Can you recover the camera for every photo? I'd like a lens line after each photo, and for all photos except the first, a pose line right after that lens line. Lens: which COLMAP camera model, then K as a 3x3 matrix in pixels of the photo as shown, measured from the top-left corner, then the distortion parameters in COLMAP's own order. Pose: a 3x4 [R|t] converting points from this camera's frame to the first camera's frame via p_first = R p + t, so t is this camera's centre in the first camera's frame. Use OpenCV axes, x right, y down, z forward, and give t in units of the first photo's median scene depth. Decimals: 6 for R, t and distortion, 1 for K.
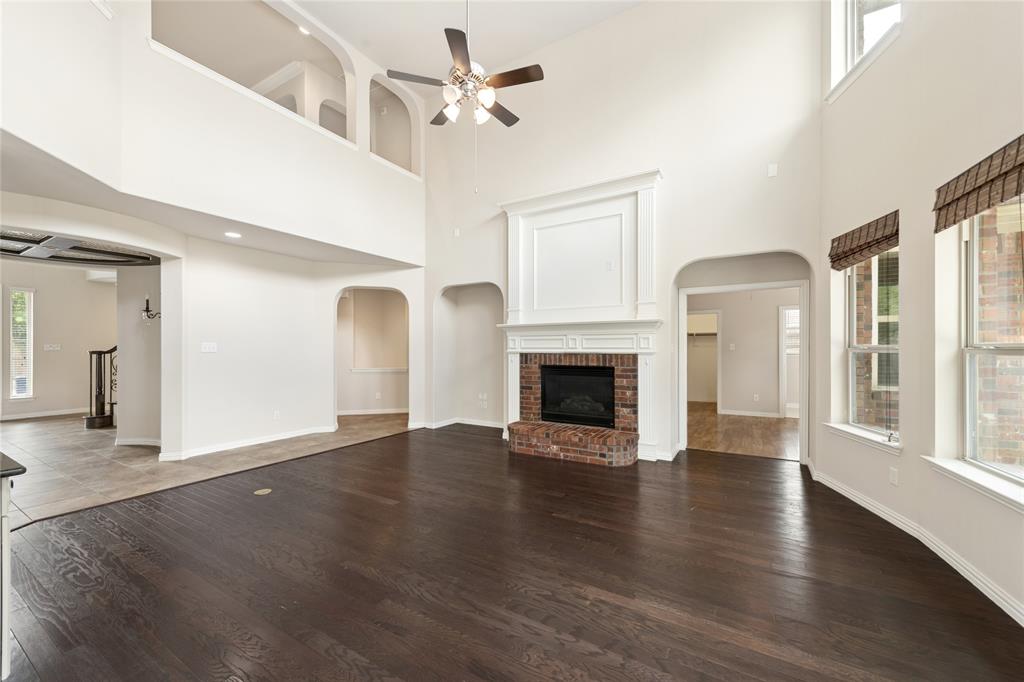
lens RADIAL K [[411.5, 0, 512.8], [0, 411.5, 348.2], [0, 0, 1]] dist [0.003394, -0.001295]
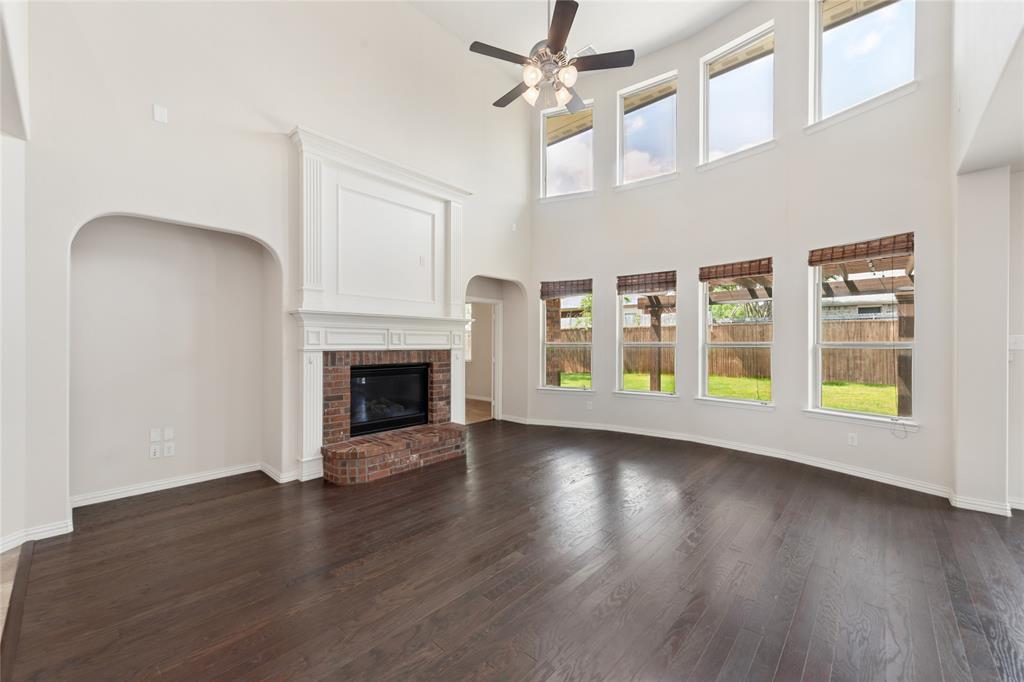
lens RADIAL K [[411.5, 0, 511.6], [0, 411.5, 342.4], [0, 0, 1]] dist [0.003394, -0.001295]
pose [[0.157663, 0.003160, 0.987488, -0.715147], [-0.002986, 0.999992, -0.002723, -0.002517], [-0.987488, -0.002519, 0.157671, 0.632919]]
